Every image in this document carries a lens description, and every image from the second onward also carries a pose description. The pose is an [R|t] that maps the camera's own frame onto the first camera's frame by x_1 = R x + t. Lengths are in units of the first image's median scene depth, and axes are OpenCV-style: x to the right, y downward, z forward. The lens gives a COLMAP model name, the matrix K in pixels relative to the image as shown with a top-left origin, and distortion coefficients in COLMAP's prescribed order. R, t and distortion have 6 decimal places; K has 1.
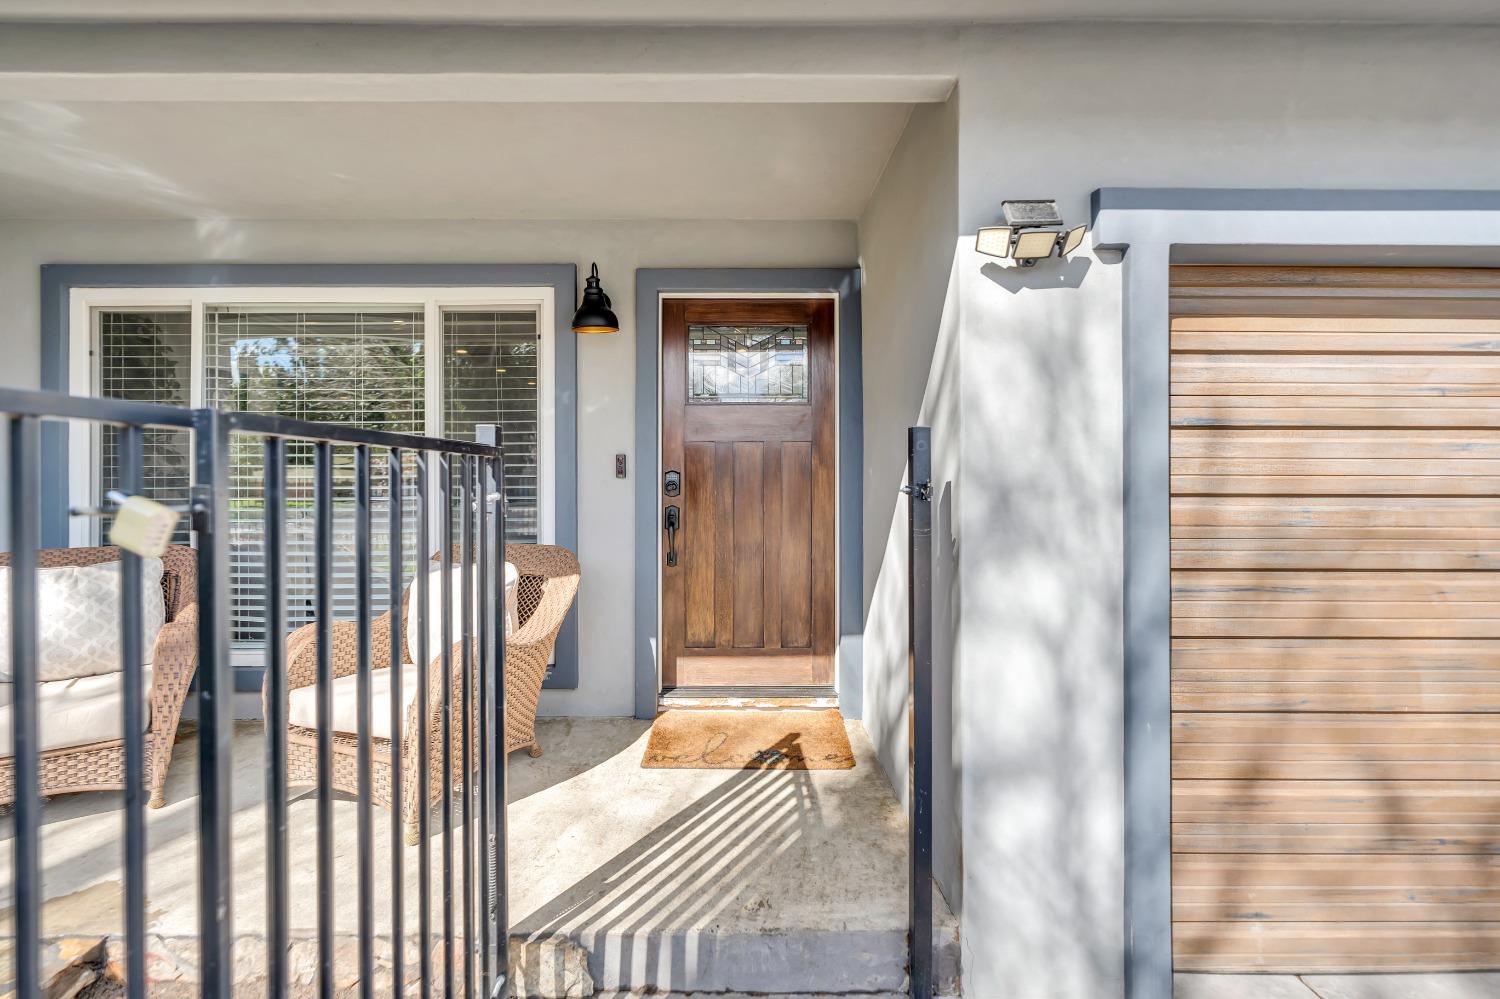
lens RADIAL K [[693.4, 0, 739.6], [0, 693.4, 485.3], [0, 0, 1]] dist [-0.002755, -0.000273]
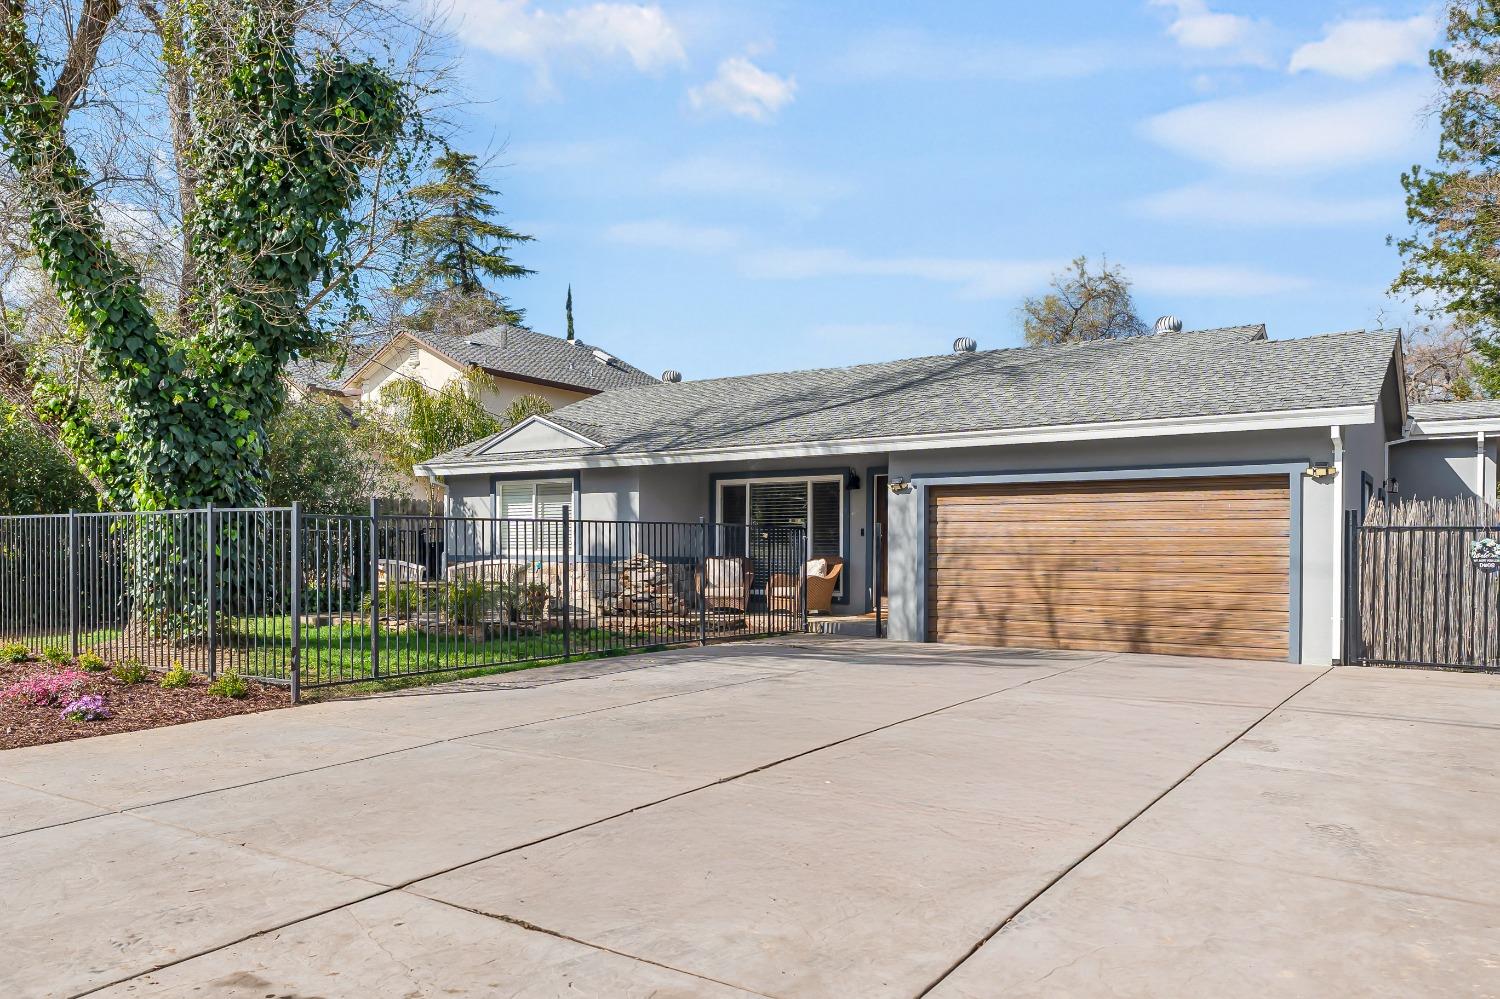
lens RADIAL K [[976.6, 0, 748.9], [0, 976.6, 570.7], [0, 0, 1]] dist [0.001254, 0.001002]
pose [[0.828237, 0.015176, -0.560173, 3.184022], [-0.013465, 0.999884, 0.007180, 0.204428], [0.560217, 0.001596, 0.828345, -4.952317]]
